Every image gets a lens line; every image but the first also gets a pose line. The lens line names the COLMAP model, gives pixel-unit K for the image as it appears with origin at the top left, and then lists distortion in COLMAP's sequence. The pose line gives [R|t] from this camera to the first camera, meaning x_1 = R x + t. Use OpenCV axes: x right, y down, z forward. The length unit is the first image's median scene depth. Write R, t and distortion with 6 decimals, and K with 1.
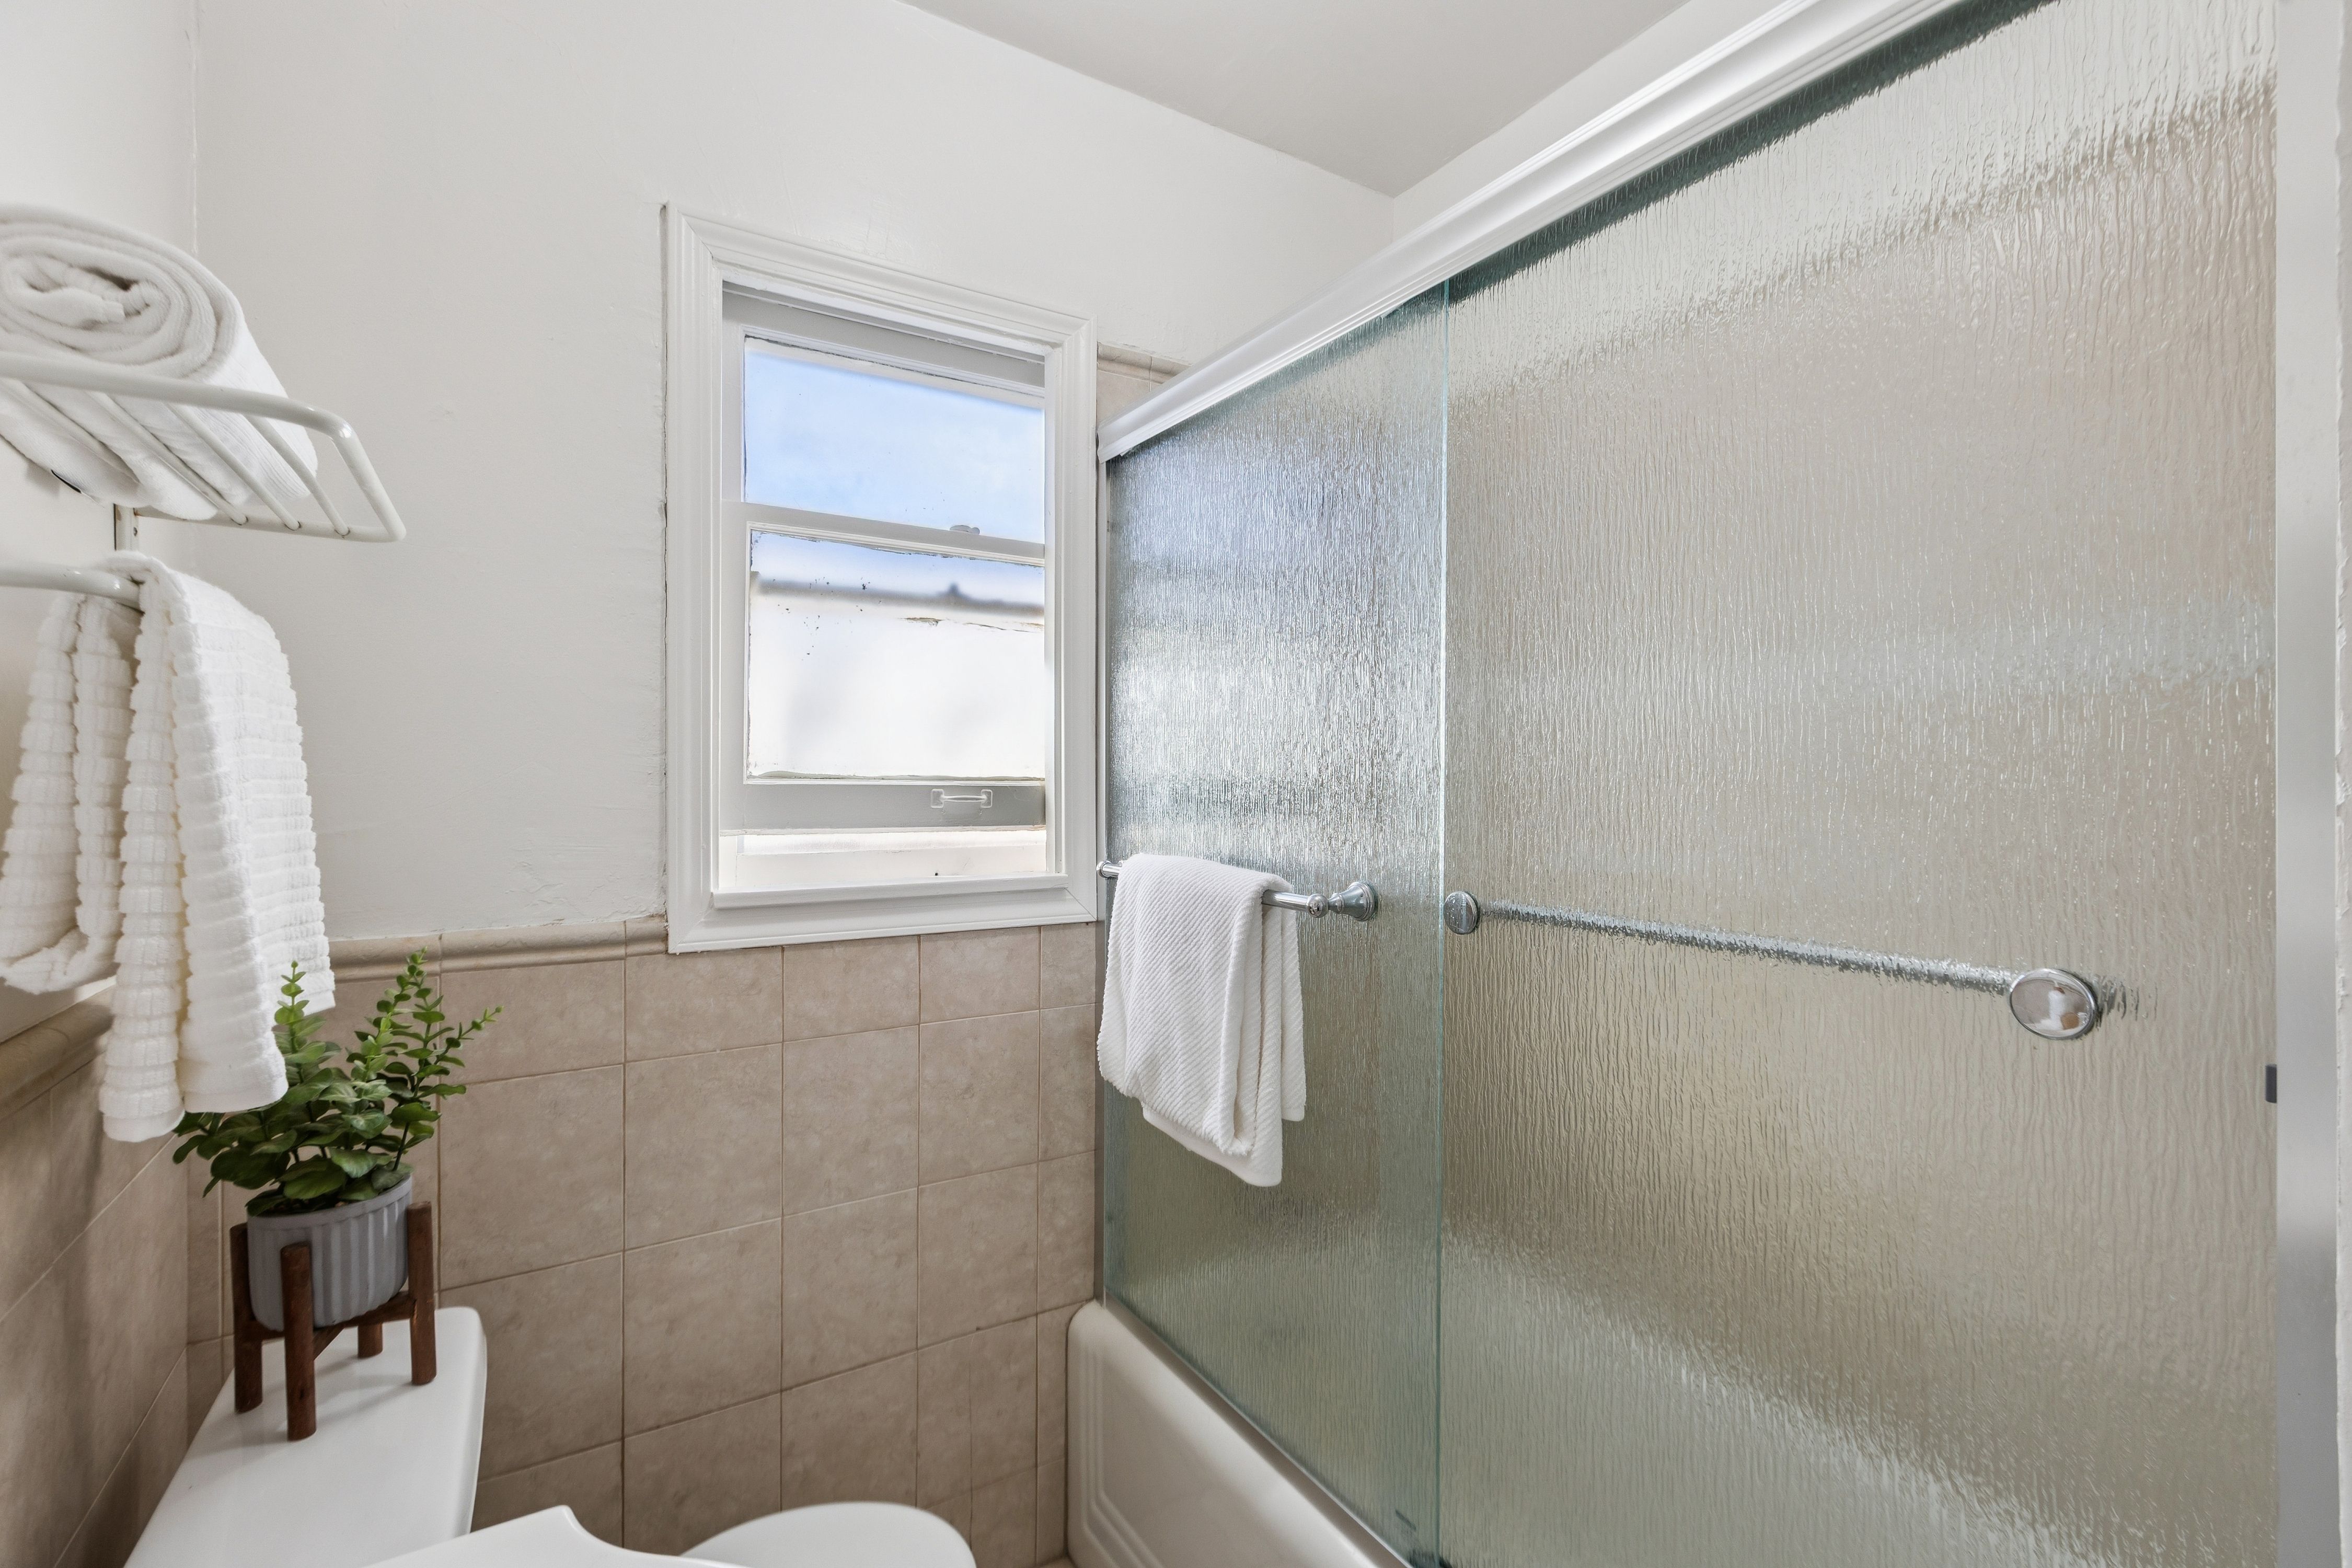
lens RADIAL K [[1052.5, 0, 1214.2], [0, 1052.5, 777.2], [0, 0, 1]] dist [-0.000785, -0.000564]
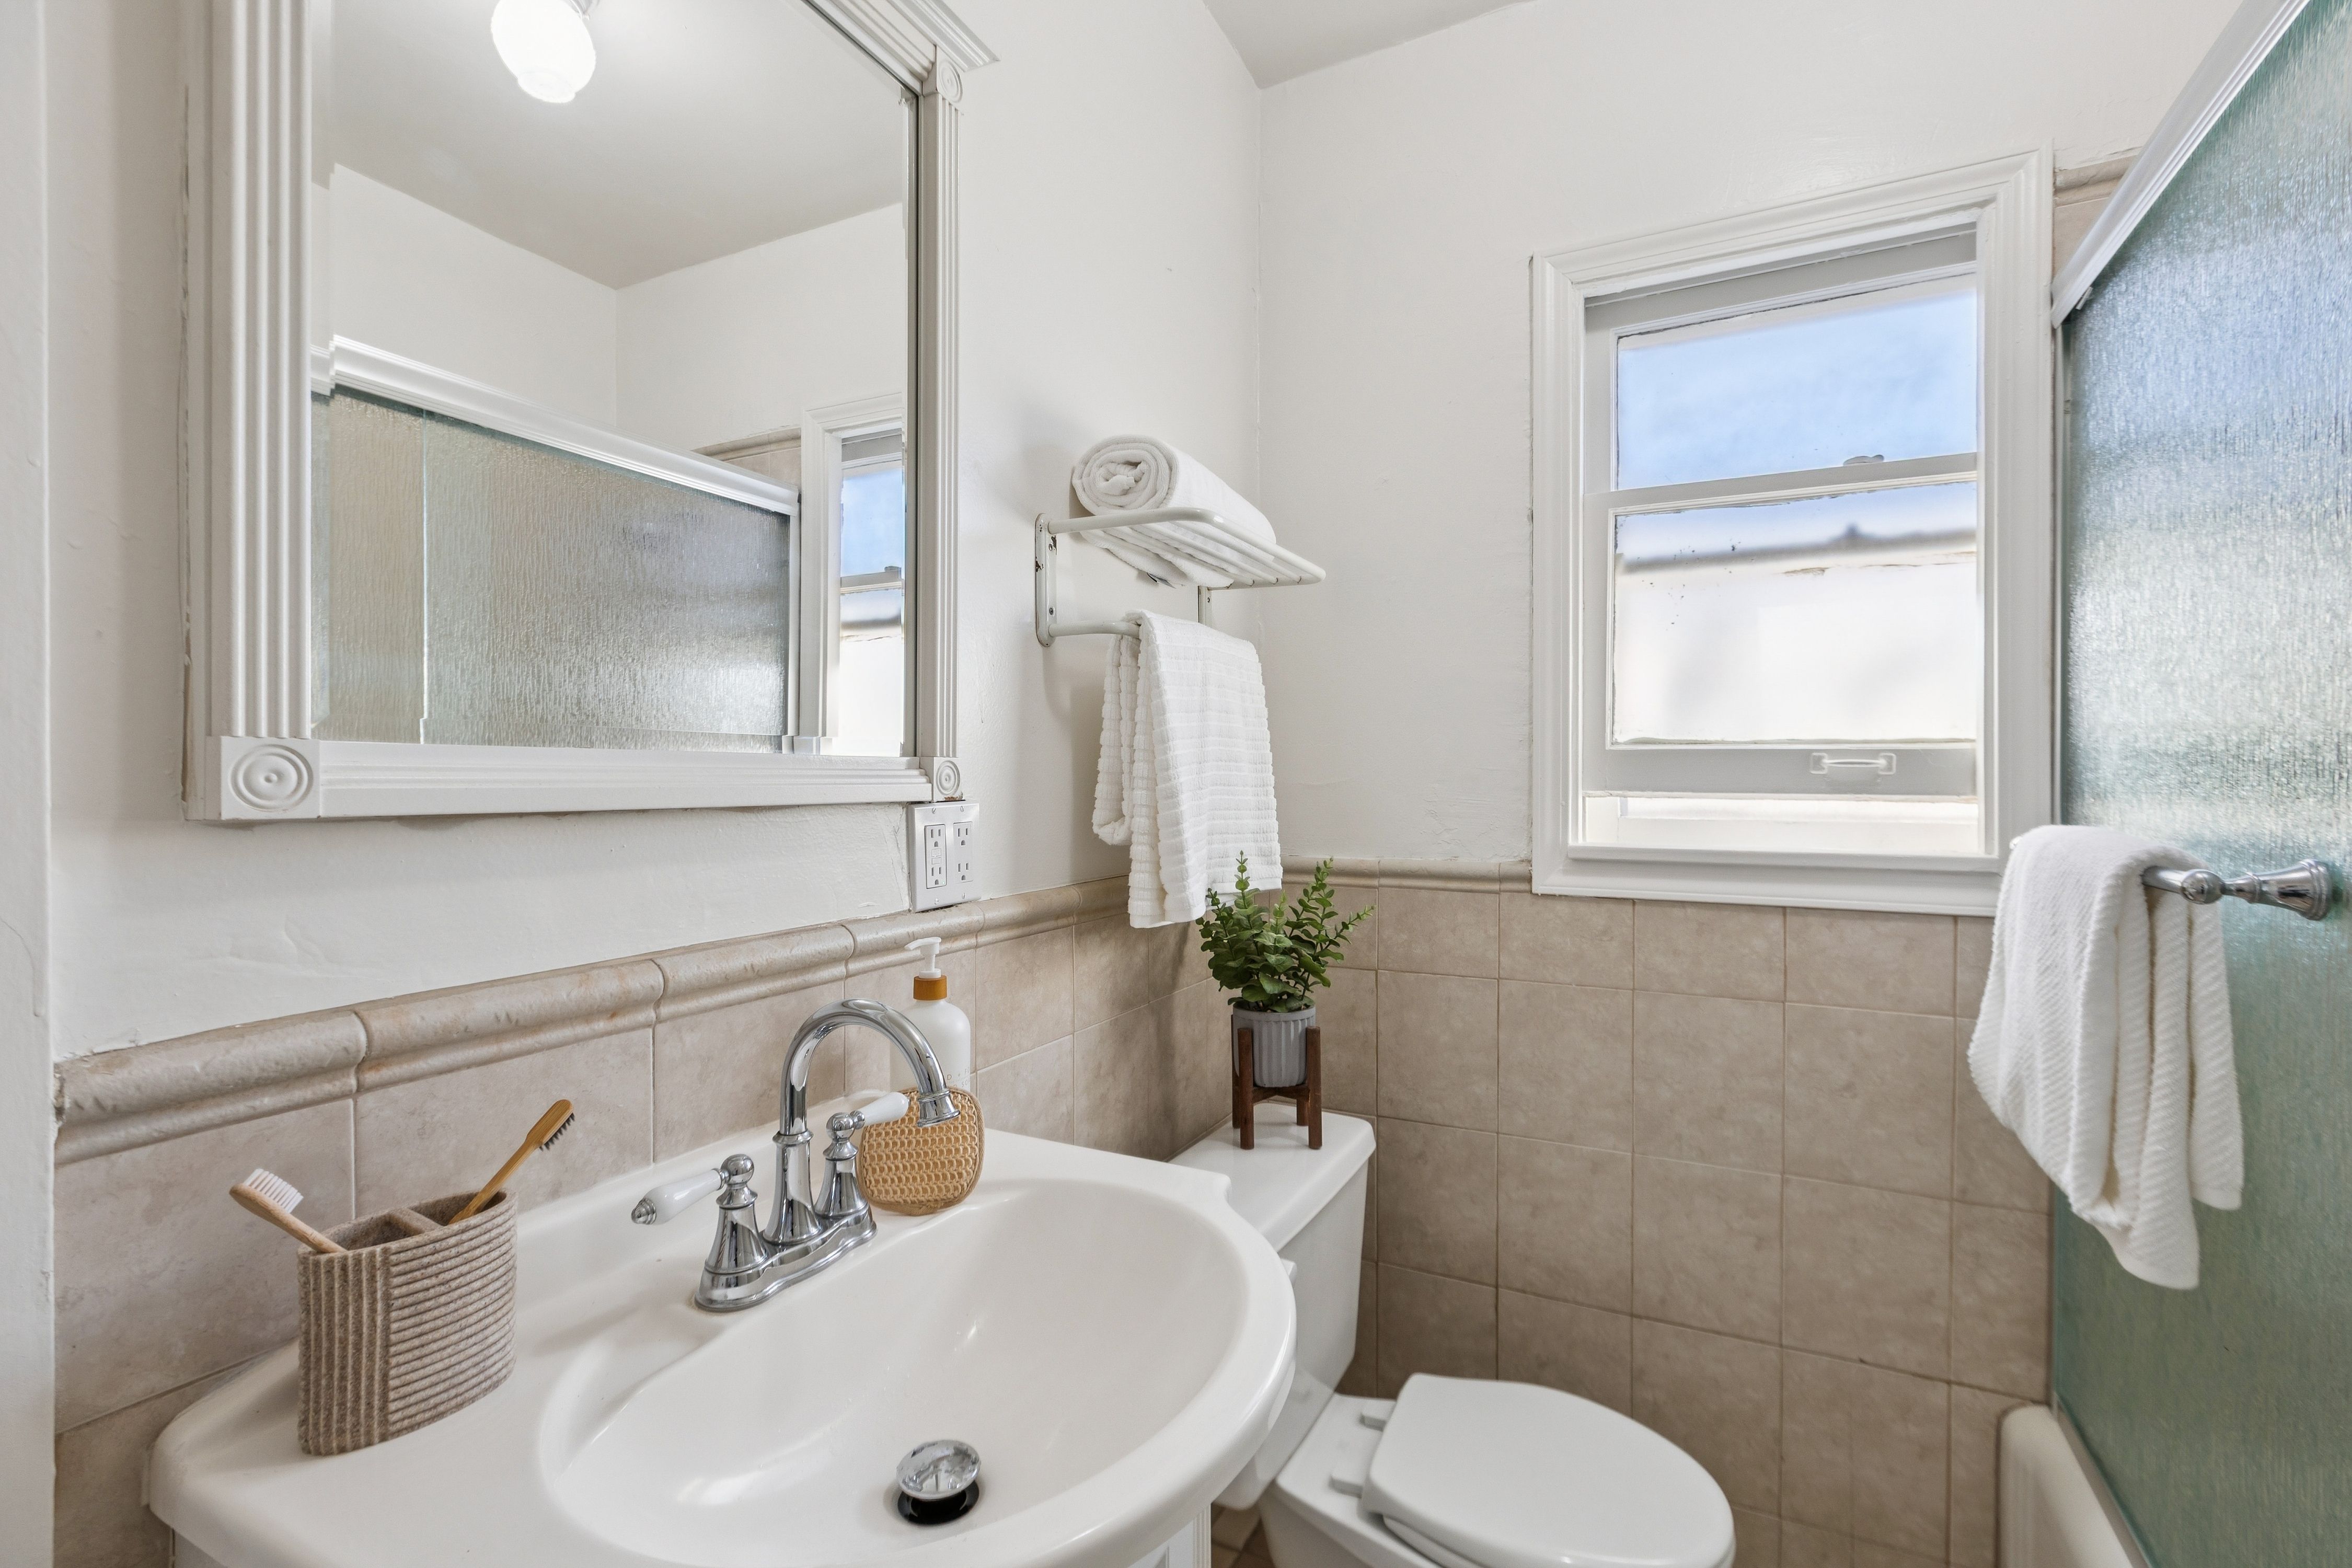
lens RADIAL K [[1052.5, 0, 1160.7], [0, 1052.5, 788.3], [0, 0, 1]] dist [-0.000785, -0.000564]
pose [[0.495506, 0.003032, -0.868599, 0.281895], [-0.000270, 0.999994, 0.003337, 0.044411], [0.868604, -0.001419, 0.495504, 0.055350]]
